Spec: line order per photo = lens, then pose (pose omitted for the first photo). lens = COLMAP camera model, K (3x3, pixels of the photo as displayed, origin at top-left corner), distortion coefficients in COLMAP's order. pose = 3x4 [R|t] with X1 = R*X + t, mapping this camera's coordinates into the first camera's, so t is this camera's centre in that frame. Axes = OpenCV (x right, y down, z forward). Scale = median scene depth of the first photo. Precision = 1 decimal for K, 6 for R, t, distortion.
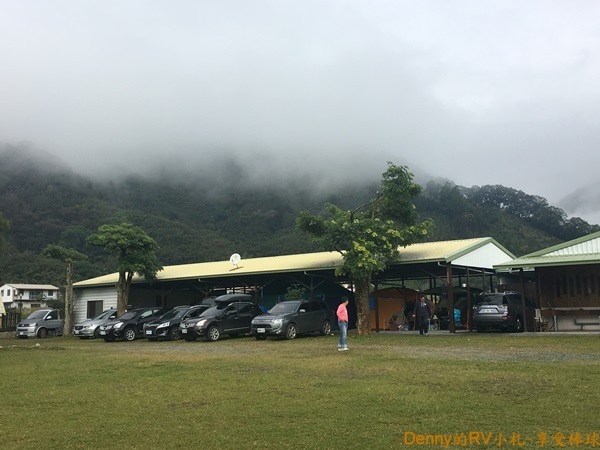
lens RADIAL K [[684.7, 0, 300.0], [0, 684.7, 225.0], [0, 0, 1]] dist [0.096524, 0.001749]
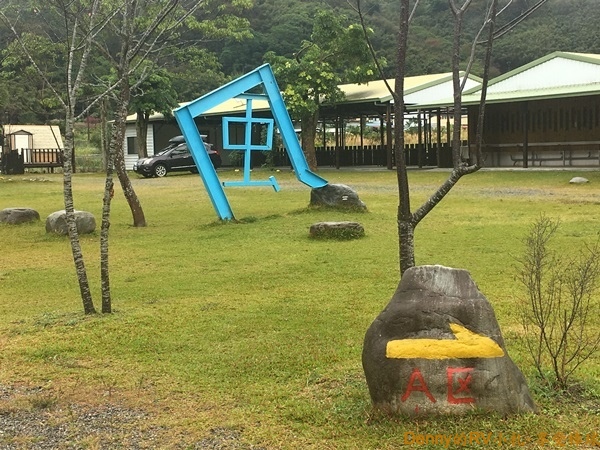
lens RADIAL K [[964.3, 0, 300.0], [0, 964.3, 225.0], [0, 0, 1]] dist [-0.008282, 0.057981]
pose [[0.962092, 0.017280, -0.272178, 0.415181], [0.041027, 0.977463, 0.207080, -0.059368], [0.269622, -0.210397, 0.939700, -0.364432]]
